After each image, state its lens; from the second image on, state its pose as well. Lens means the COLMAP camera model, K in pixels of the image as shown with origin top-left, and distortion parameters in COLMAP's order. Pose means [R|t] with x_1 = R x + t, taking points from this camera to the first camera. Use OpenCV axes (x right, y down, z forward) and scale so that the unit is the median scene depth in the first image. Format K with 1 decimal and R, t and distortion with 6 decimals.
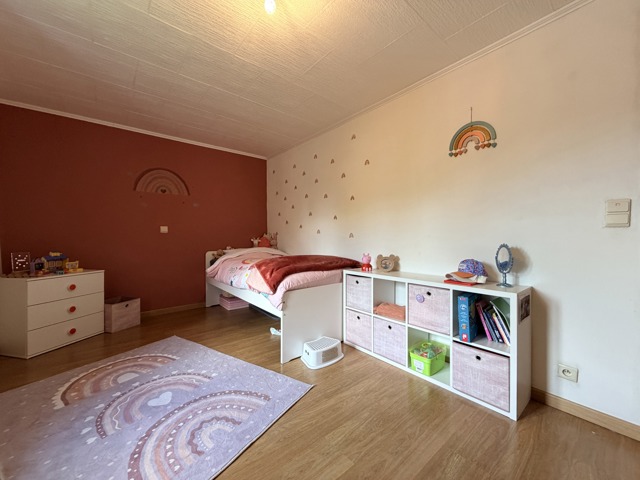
lens RADIAL K [[254.9, 0, 318.5], [0, 254.9, 239.0], [0, 0, 1]] dist [-0.005977, 0.001392]
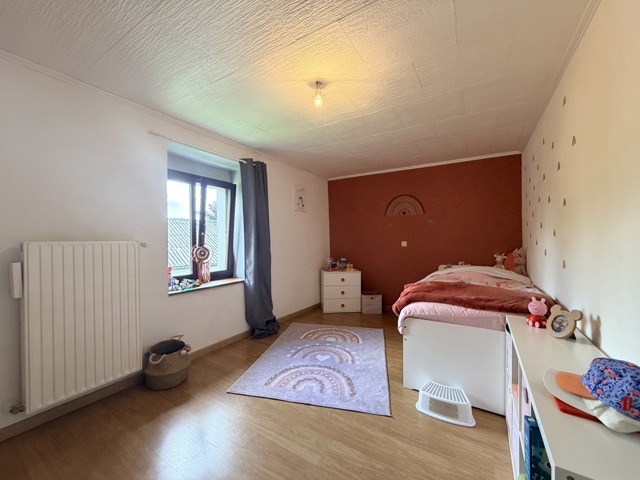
lens RADIAL K [[254.9, 0, 319.4], [0, 254.9, 239.3], [0, 0, 1]] dist [-0.005977, 0.001392]
pose [[0.317380, 0.004037, -0.948290, 0.765280], [-0.003607, 0.999989, 0.003050, -0.109715], [0.948292, 0.002453, 0.317391, 0.379080]]
